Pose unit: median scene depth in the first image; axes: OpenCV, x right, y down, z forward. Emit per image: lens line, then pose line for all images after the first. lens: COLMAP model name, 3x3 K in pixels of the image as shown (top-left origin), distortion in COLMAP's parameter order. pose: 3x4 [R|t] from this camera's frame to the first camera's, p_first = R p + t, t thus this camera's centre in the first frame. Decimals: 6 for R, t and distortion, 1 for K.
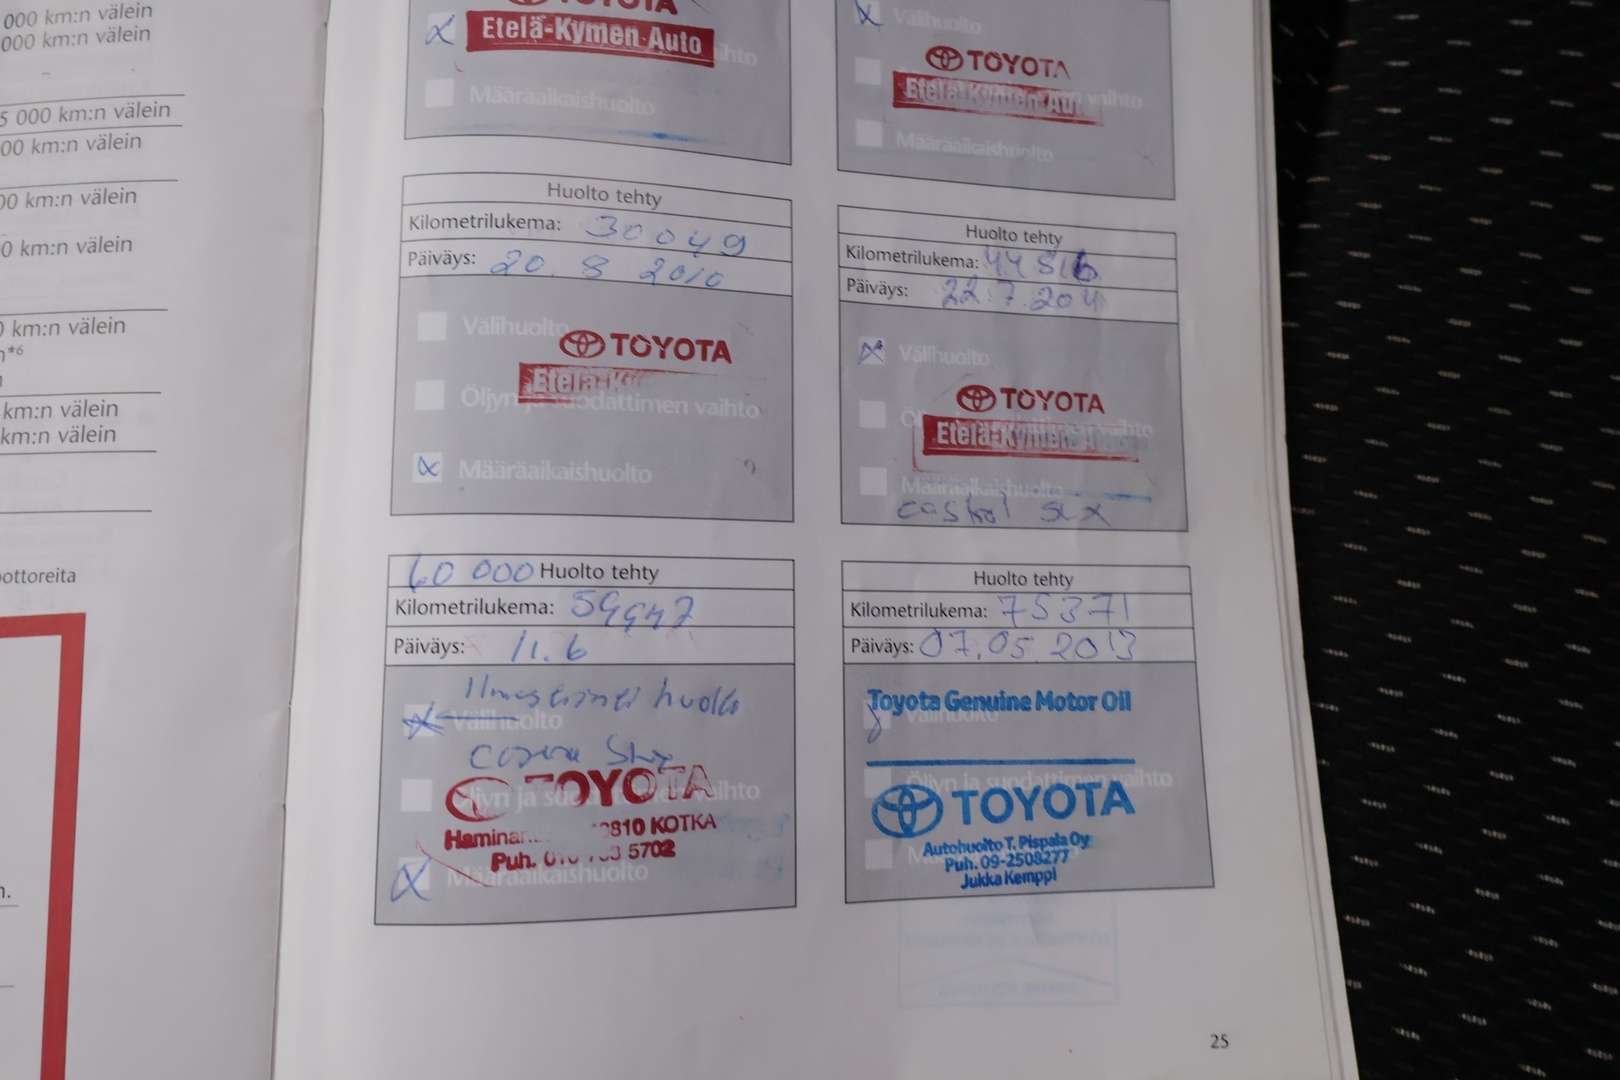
lens RADIAL K [[1158.1, 0, 813.5], [0, 1158.1, 549.1], [0, 0, 1]] dist [-0.016768, 0.002975]
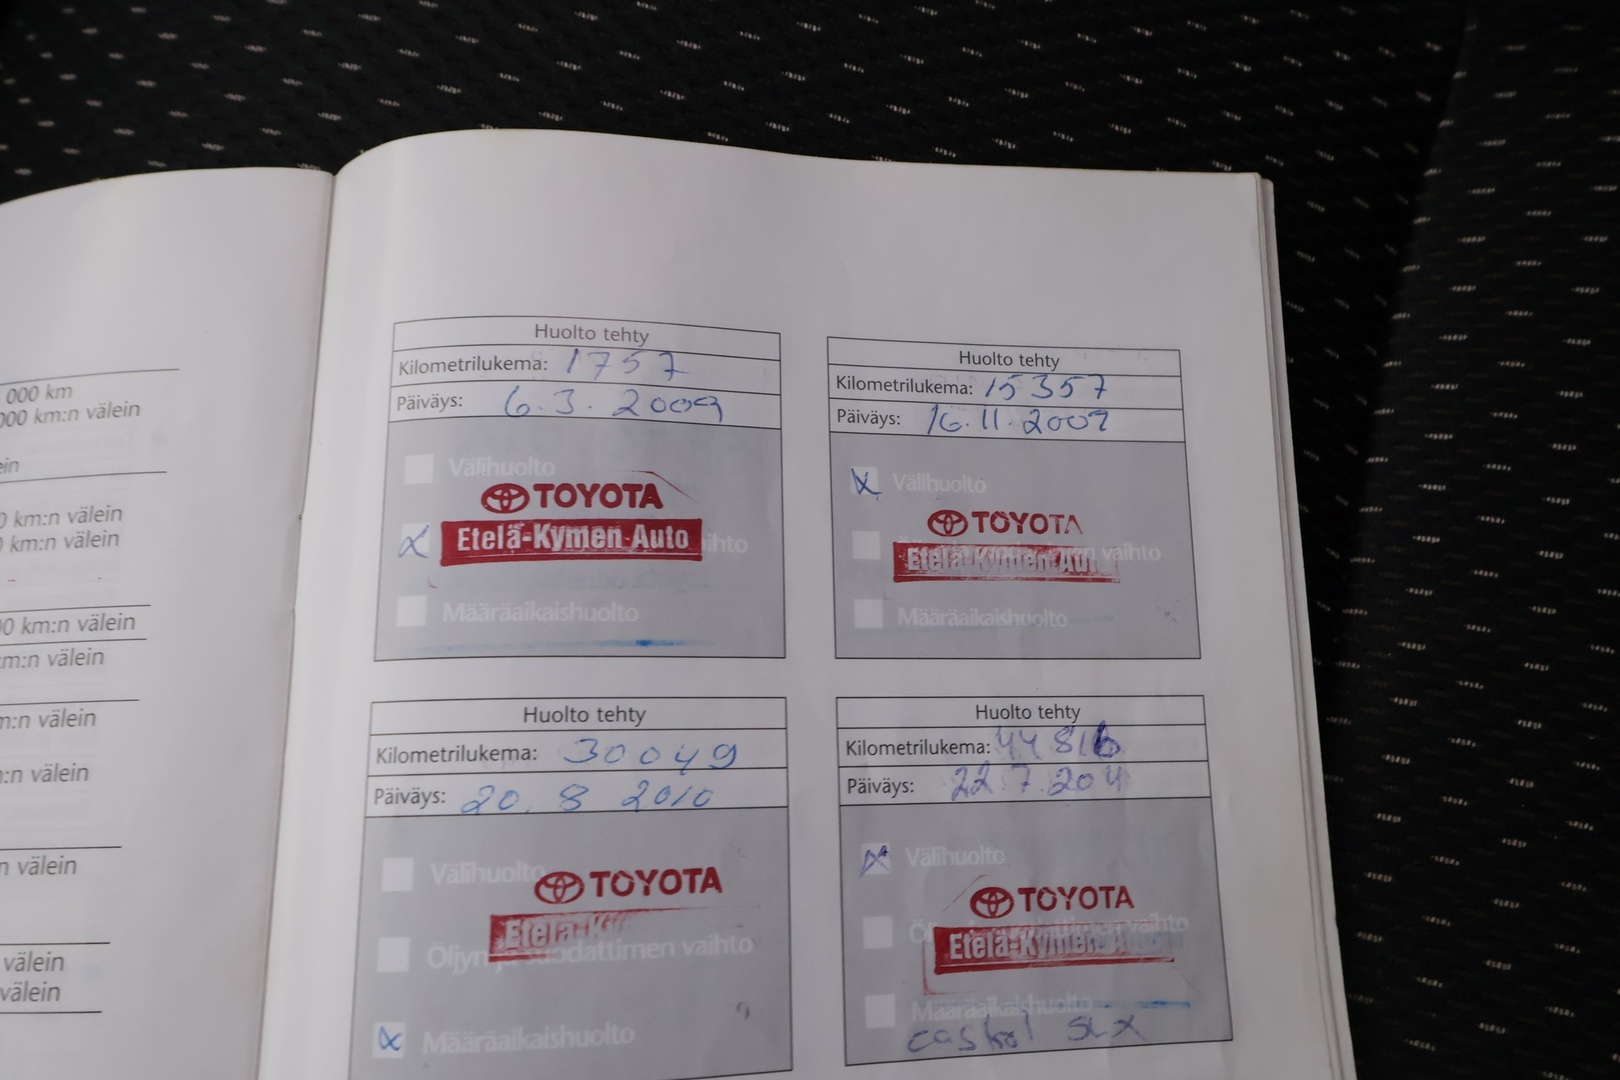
lens RADIAL K [[1158.1, 0, 803.9], [0, 1158.1, 553.9], [0, 0, 1]] dist [-0.016768, 0.002975]
pose [[0.999235, -0.018835, -0.034263, 0.030045], [0.015205, 0.994534, -0.103301, -0.326770], [0.036021, 0.102701, 0.994060, 0.061011]]
